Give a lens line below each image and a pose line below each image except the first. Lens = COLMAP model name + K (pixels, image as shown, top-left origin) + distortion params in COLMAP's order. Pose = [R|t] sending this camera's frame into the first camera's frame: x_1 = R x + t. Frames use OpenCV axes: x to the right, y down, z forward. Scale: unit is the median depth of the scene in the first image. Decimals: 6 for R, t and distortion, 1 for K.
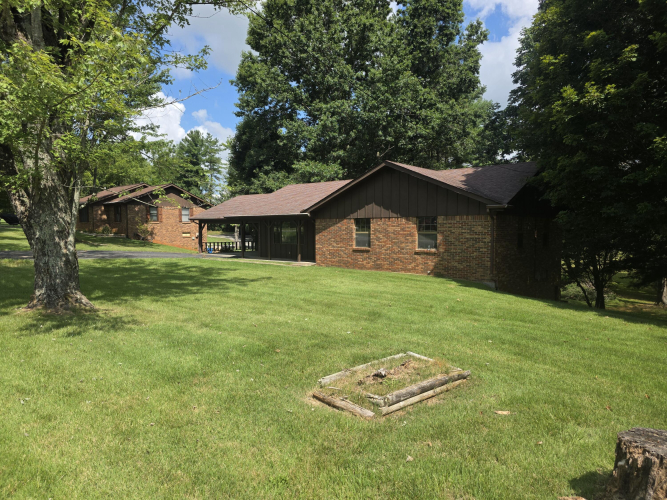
lens RADIAL K [[448.0, 0, 331.9], [0, 448.0, 252.5], [0, 0, 1]] dist [0.022809, -0.005971]
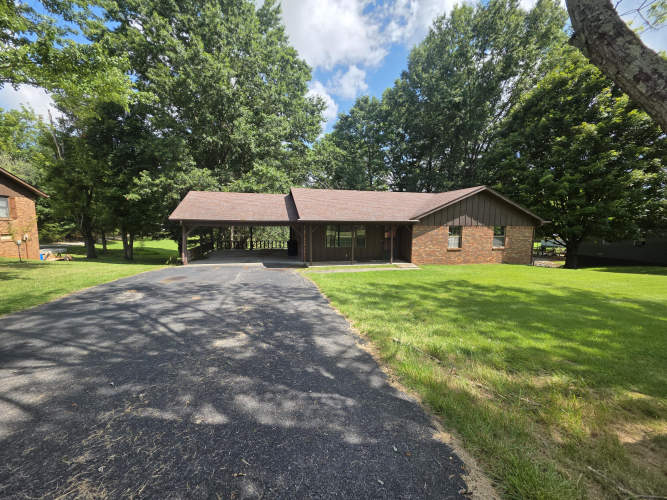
lens RADIAL K [[268.3, 0, 331.1], [0, 268.3, 252.6], [0, 0, 1]] dist [-0.006637, 0.001245]
pose [[0.591369, -0.075805, 0.802830, -0.767873], [0.032125, 0.996996, 0.070475, -0.063536], [-0.805761, -0.015885, 0.592028, 0.804769]]
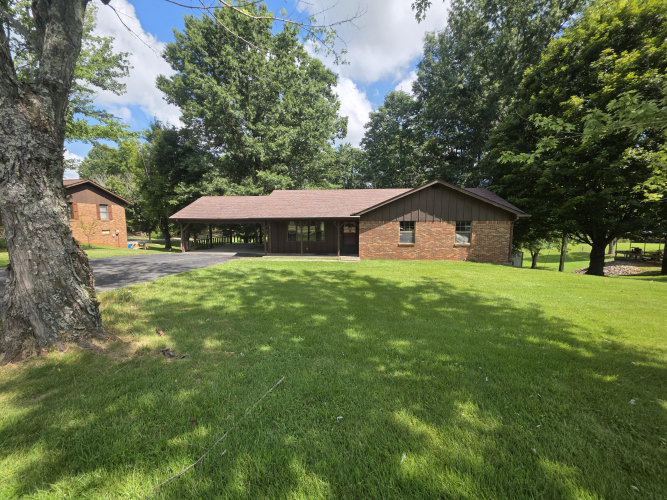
lens RADIAL K [[268.3, 0, 333.9], [0, 268.3, 250.2], [0, 0, 1]] dist [-0.006637, 0.001245]
pose [[0.813525, -0.058959, 0.578533, -0.550547], [0.029695, 0.997761, 0.059927, -0.043517], [-0.580771, -0.031572, 0.813455, 0.470880]]
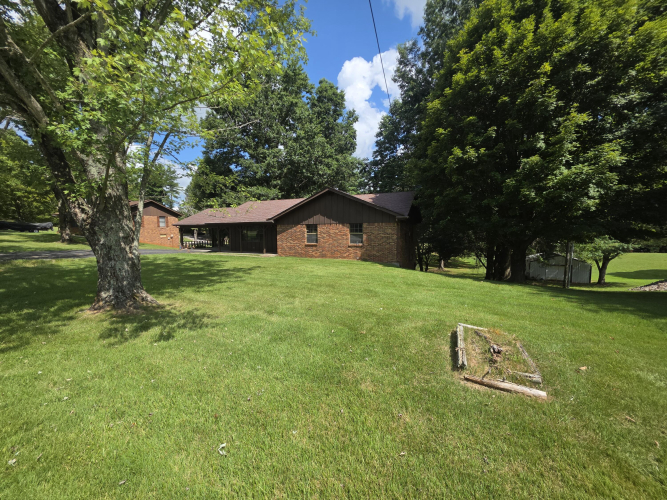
lens RADIAL K [[268.3, 0, 330.9], [0, 268.3, 245.7], [0, 0, 1]] dist [-0.006637, 0.001245]
pose [[0.958490, -0.022364, 0.284248, -0.127217], [0.021165, 0.999749, 0.007287, -0.008448], [-0.284339, -0.000969, 0.958723, 0.098407]]
